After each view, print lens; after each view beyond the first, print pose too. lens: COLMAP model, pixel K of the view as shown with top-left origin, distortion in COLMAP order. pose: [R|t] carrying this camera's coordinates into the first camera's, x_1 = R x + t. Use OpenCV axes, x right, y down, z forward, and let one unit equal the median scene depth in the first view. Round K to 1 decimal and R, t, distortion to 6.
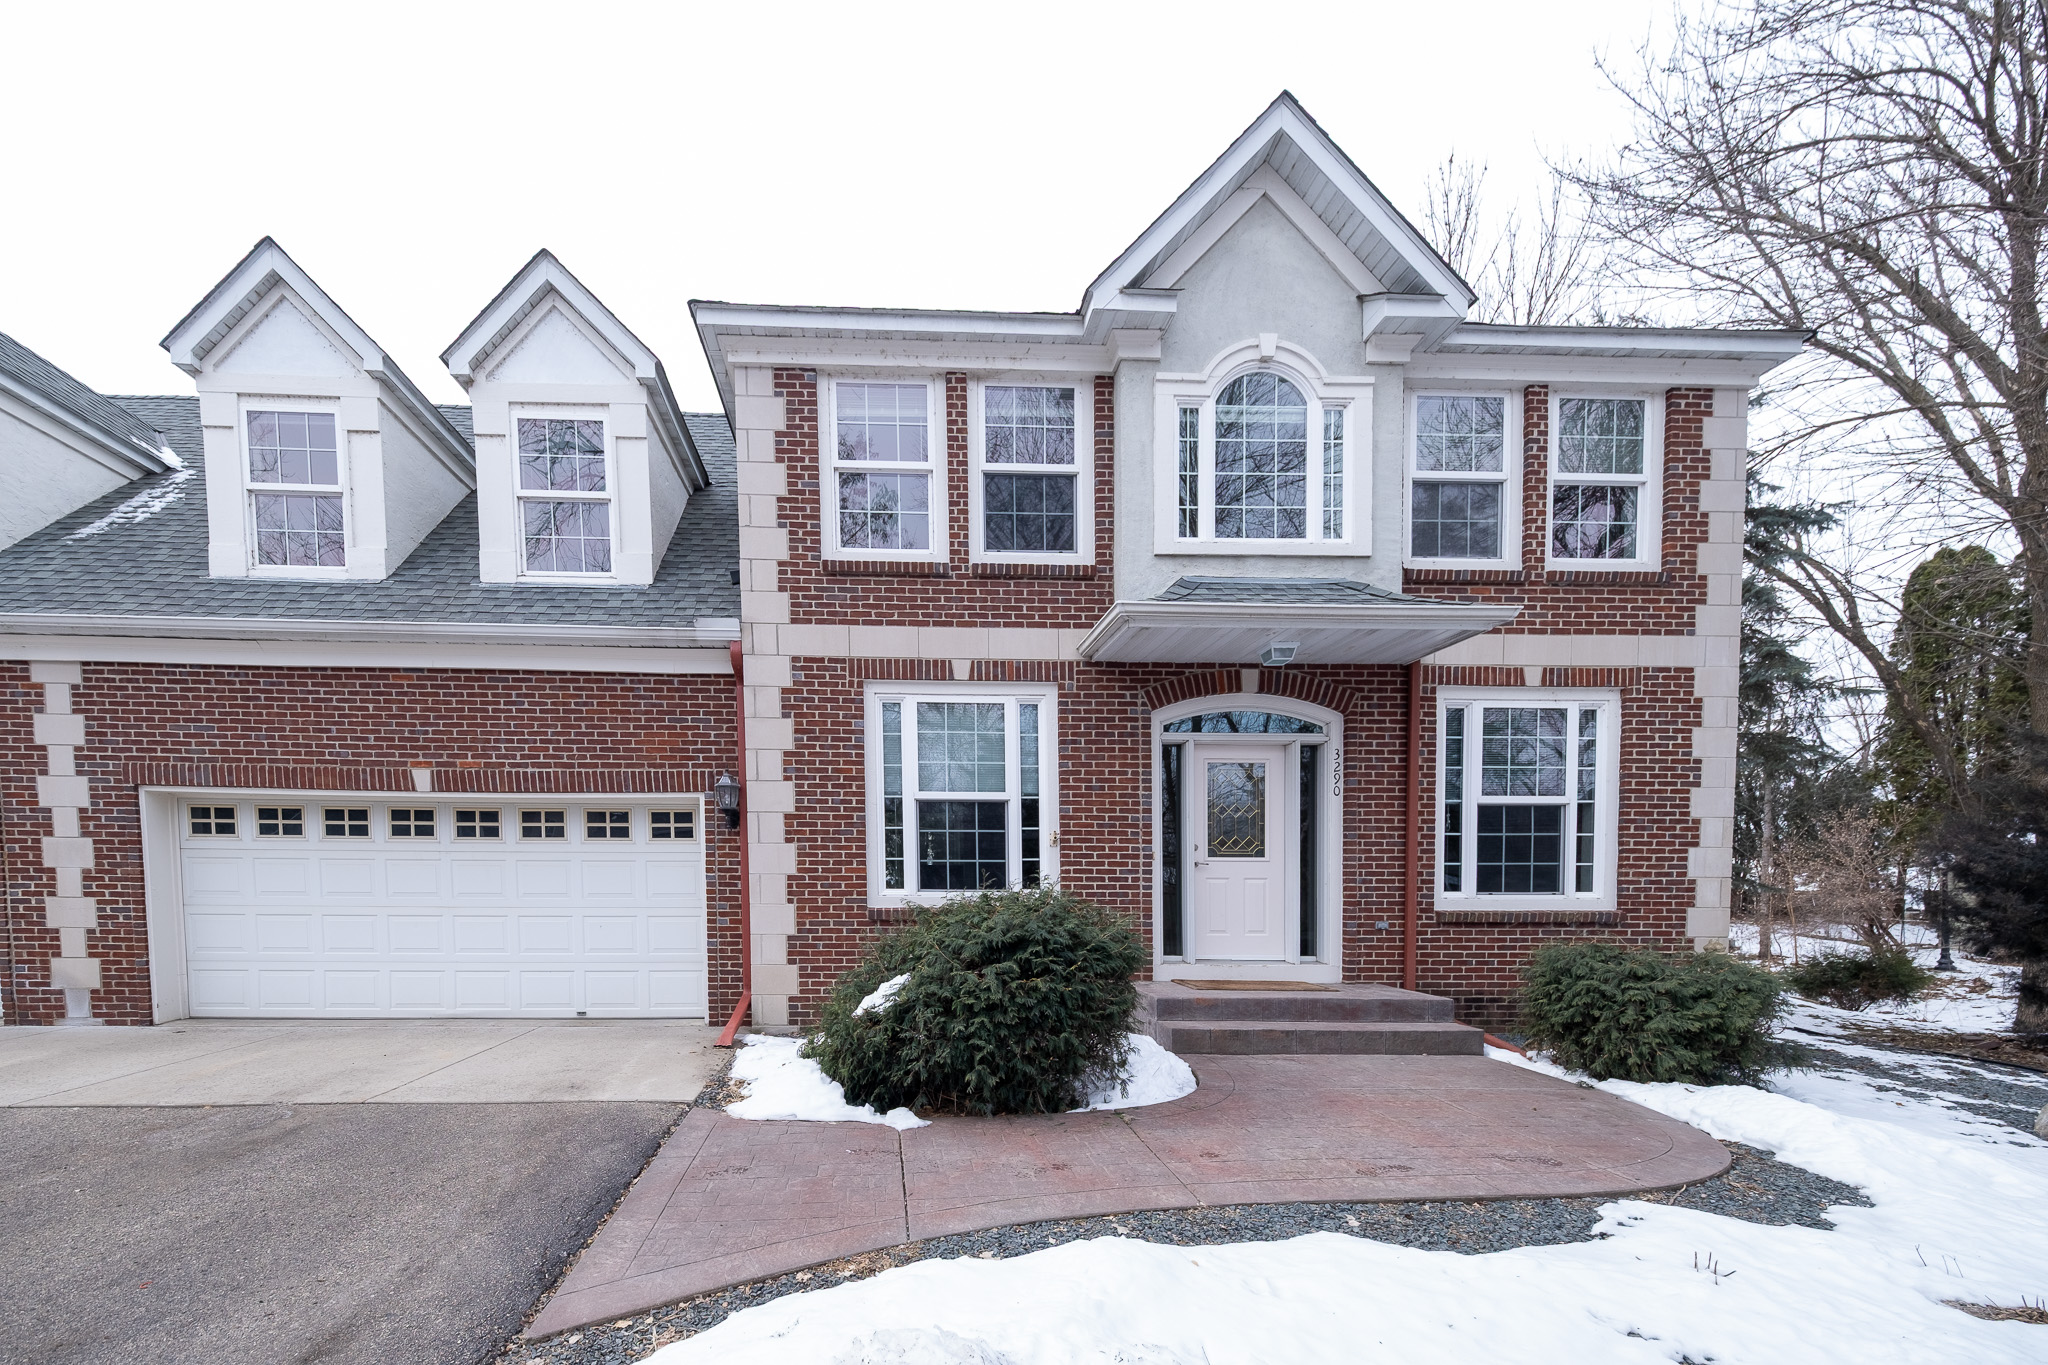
lens RADIAL K [[722.7, 0, 1022.7], [0, 722.7, 902.1], [0, 0, 1]] dist [0.011800, -0.003359]
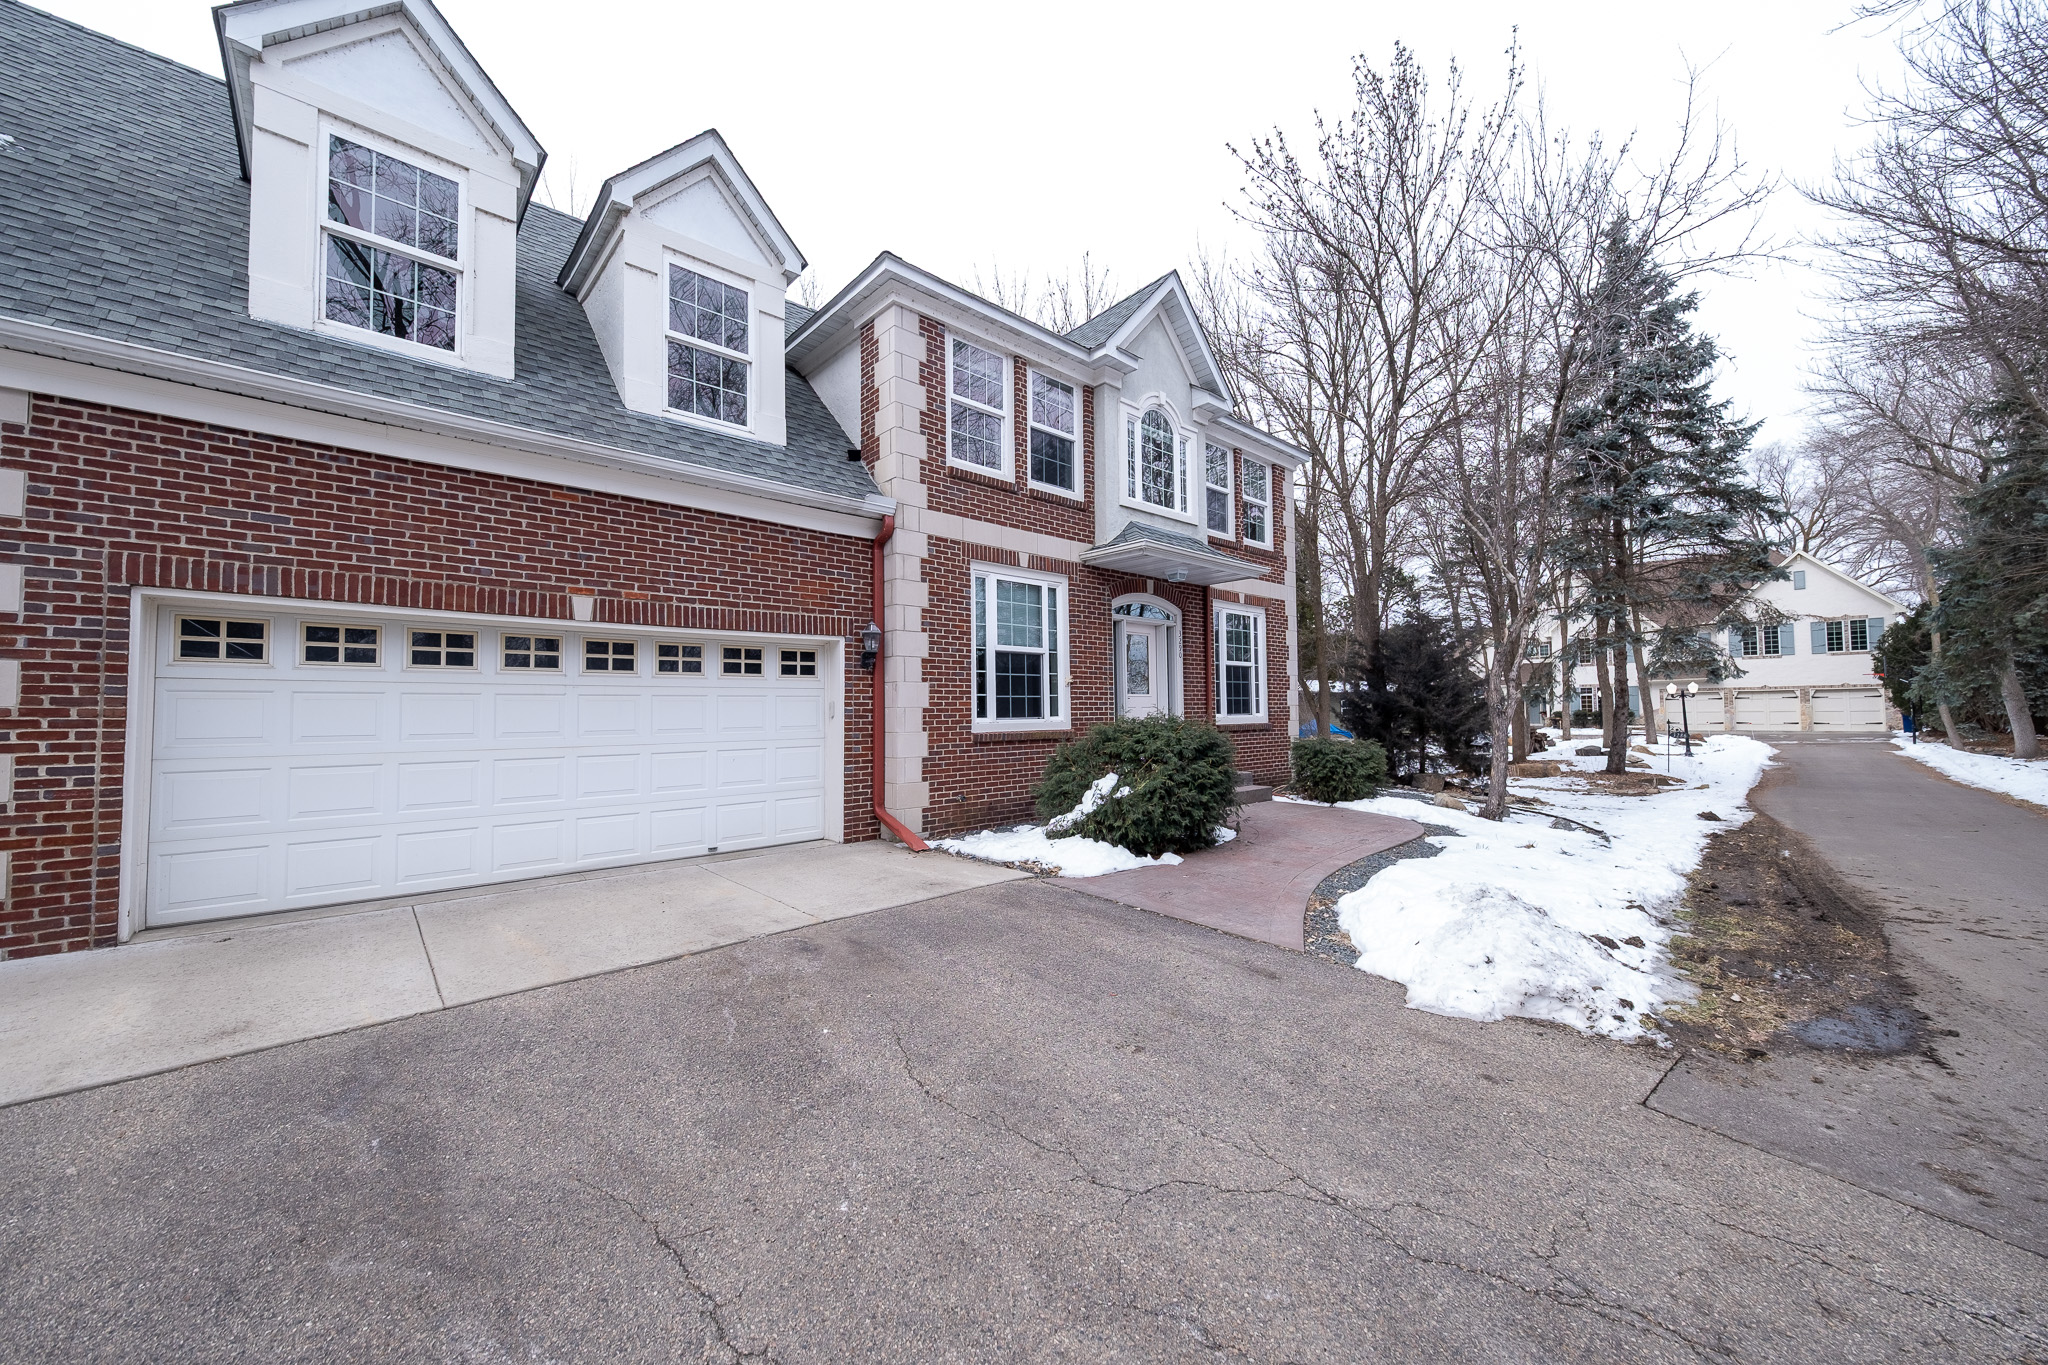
lens RADIAL K [[695.0, 0, 1018.8], [0, 695.0, 672.7], [0, 0, 1]] dist [0.011030, -0.003393]
pose [[0.781944, 0.023348, 0.622912, -0.925242], [0.029226, 0.996826, -0.074051, -0.005103], [-0.622663, 0.076109, 0.778780, -0.022972]]
